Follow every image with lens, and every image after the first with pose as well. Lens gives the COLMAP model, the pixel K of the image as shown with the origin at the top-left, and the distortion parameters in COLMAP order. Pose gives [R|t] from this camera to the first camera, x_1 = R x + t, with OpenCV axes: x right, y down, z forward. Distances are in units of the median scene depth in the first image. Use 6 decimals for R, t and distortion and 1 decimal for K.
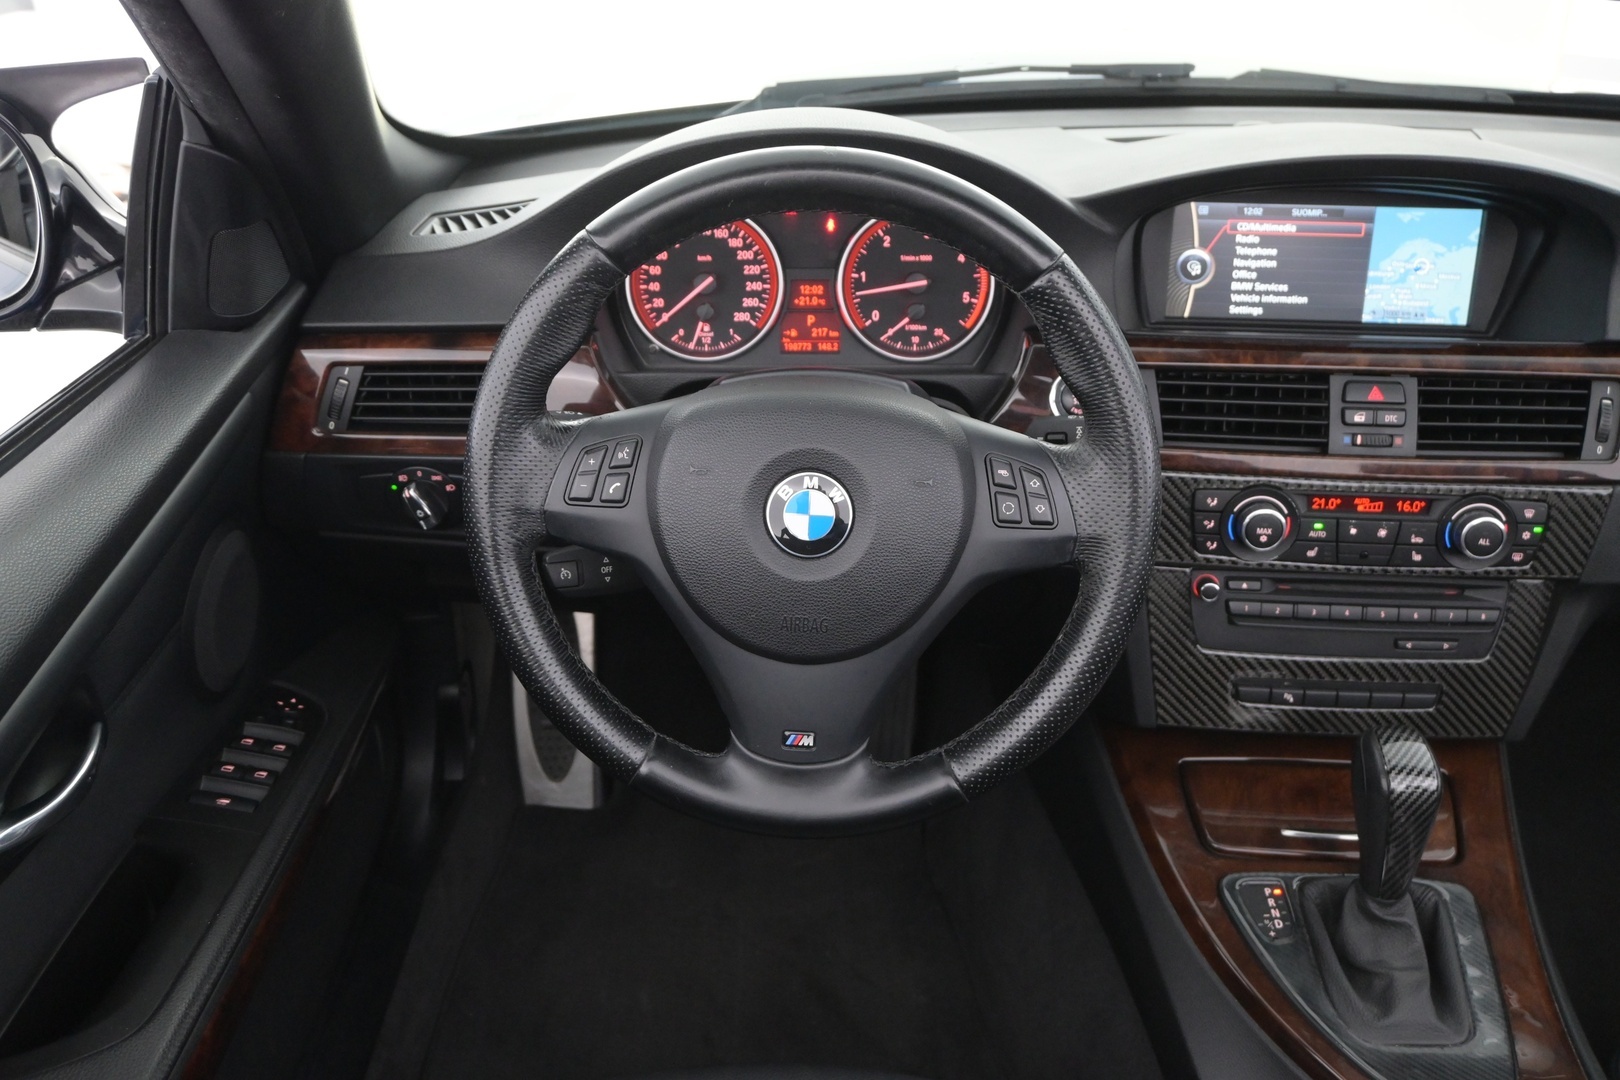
lens RADIAL K [[1430.1, 0, 814.7], [0, 1430.1, 543.9], [0, 0, 1]] dist [-0.011786, 0.005468]
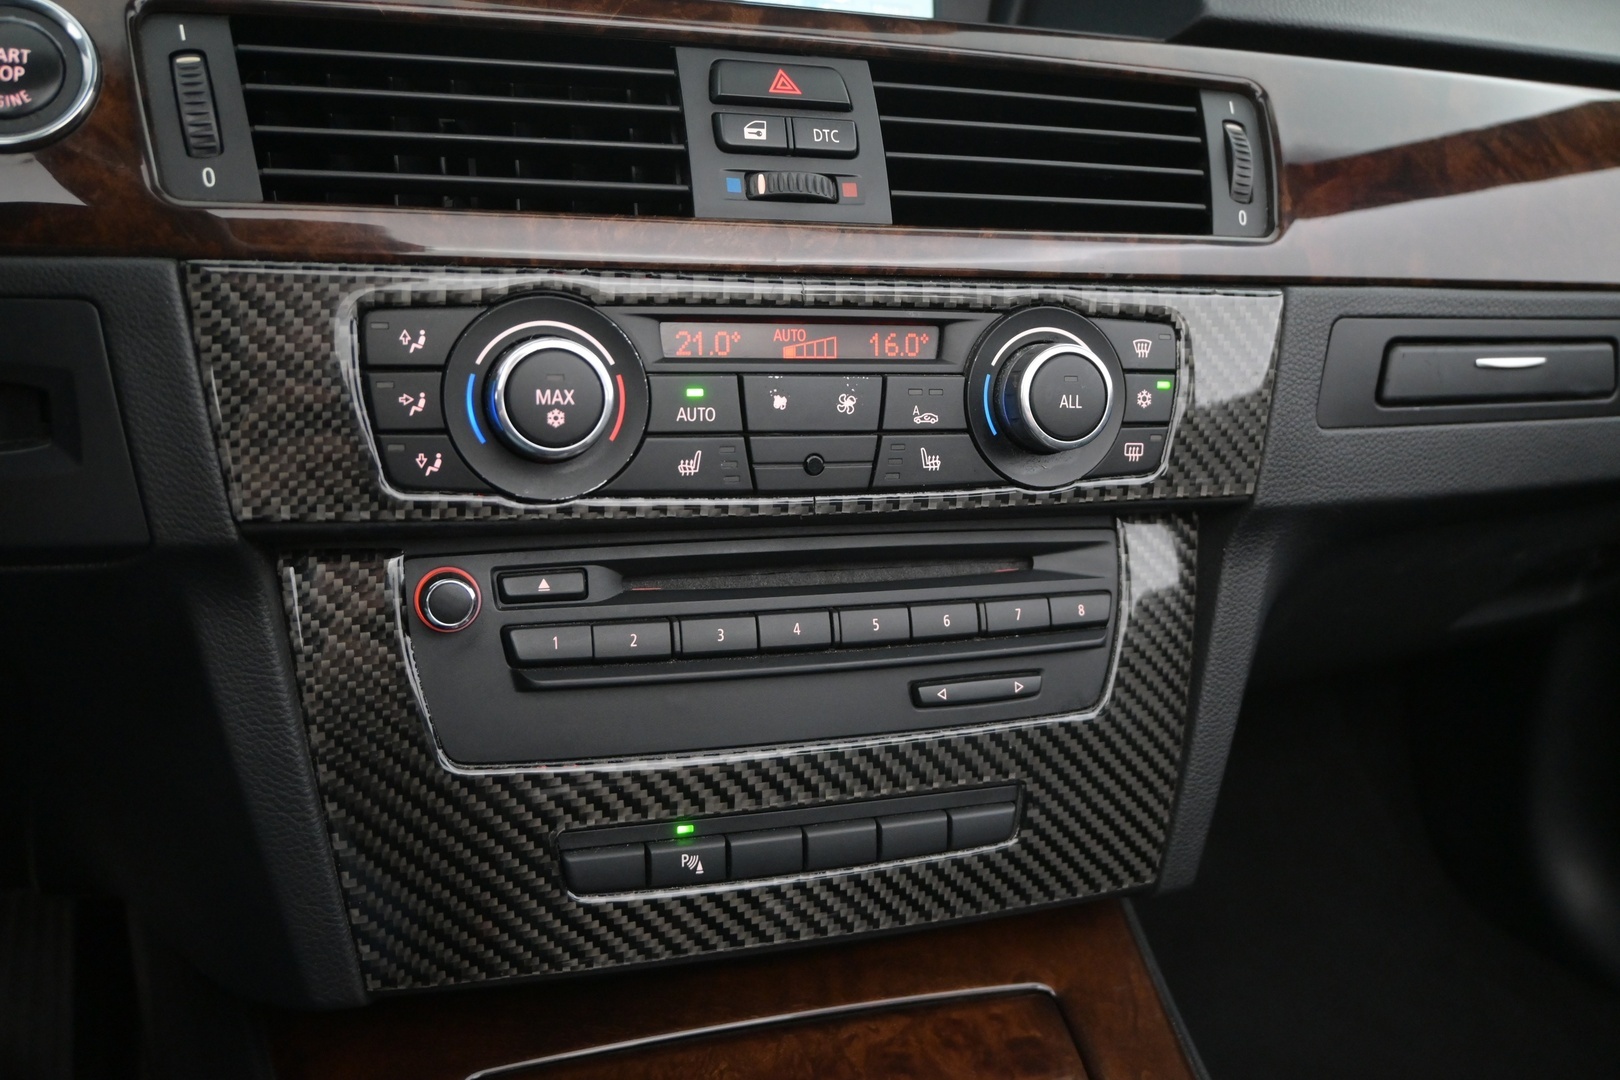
lens RADIAL K [[1376.2, 0, 813.3], [0, 1376.2, 537.6], [0, 0, 1]] dist [-0.006336, 0.000472]
pose [[0.927810, -0.061332, 0.367978, 0.235188], [0.143638, 0.969076, -0.200648, 0.104928], [-0.344292, 0.239019, 0.907928, 0.638143]]
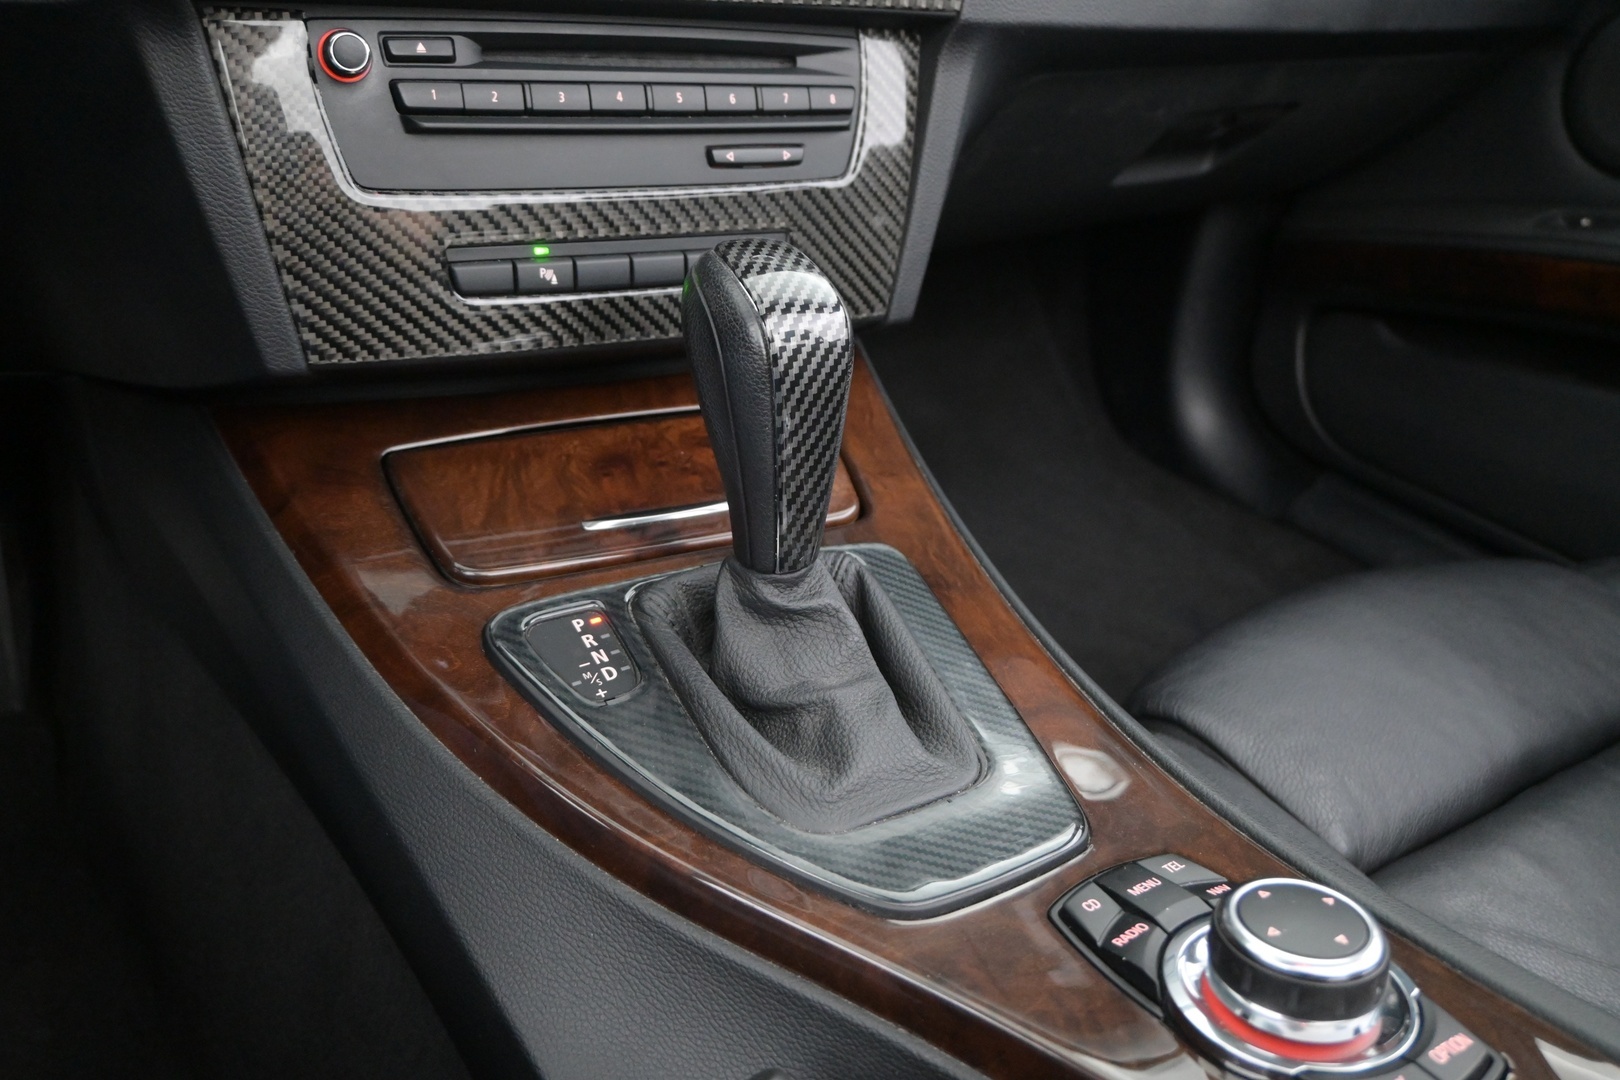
lens RADIAL K [[1228.0, 0, 822.7], [0, 1228.0, 531.7], [0, 0, 1]] dist [-0.010661, 0.002367]
pose [[0.848129, -0.185178, 0.496374, 0.177488], [0.176923, 0.982135, 0.064098, 0.198281], [-0.499376, 0.033456, 0.865739, 0.568650]]
